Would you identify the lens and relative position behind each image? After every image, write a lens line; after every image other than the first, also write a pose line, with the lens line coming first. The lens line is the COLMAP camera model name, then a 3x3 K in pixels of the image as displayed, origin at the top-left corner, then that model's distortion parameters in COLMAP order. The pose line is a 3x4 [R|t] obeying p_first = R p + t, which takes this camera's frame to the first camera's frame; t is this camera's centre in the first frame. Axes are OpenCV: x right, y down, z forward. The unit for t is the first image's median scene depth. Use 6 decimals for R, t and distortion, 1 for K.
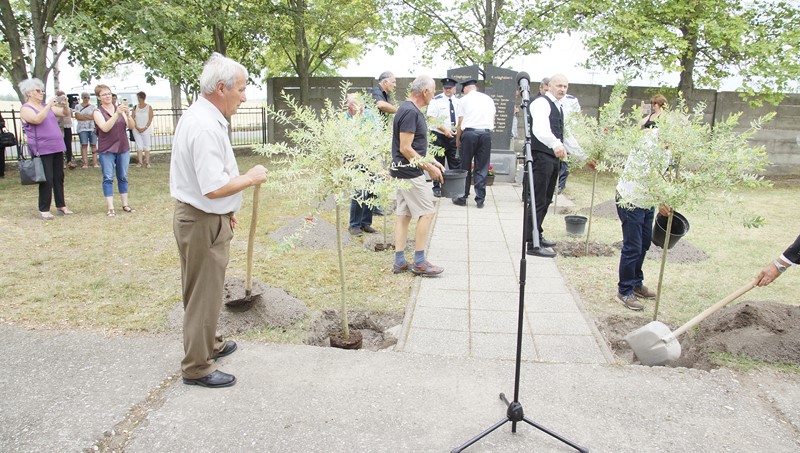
lens RADIAL K [[565.0, 0, 400.0], [0, 565.0, 226.5], [0, 0, 1]] dist [-0.160257, 0.120519]
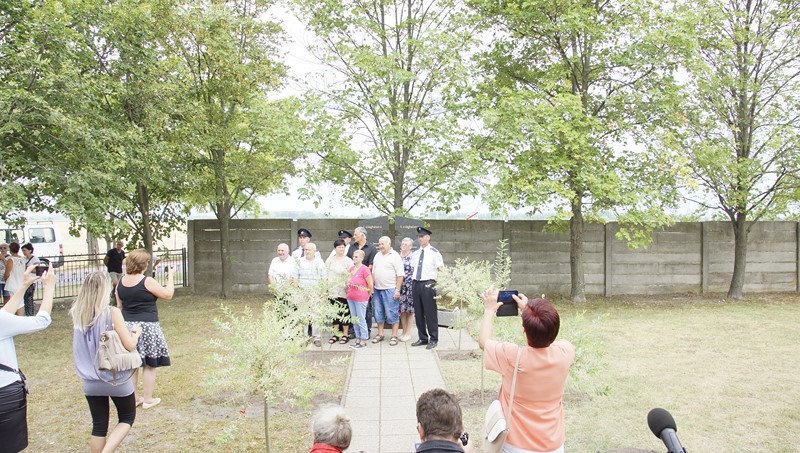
lens RADIAL K [[565.0, 0, 400.0], [0, 565.0, 226.5], [0, 0, 1]] dist [-0.160257, 0.120519]
pose [[0.989702, -0.020118, 0.141726, 0.016934], [0.048674, 0.978378, -0.201018, -0.110554], [-0.134617, 0.205846, 0.969281, -0.176156]]
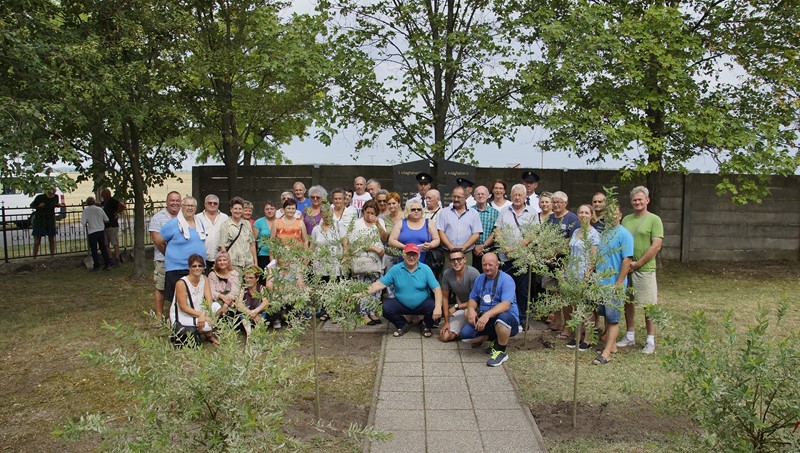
lens RADIAL K [[585.7, 0, 400.0], [0, 585.7, 226.5], [0, 0, 1]] dist [-0.187962, 0.202995]
pose [[0.996048, -0.017759, 0.087027, 0.035027], [0.028537, 0.991844, -0.124219, -0.179462], [-0.084111, 0.126212, 0.988431, 0.289535]]
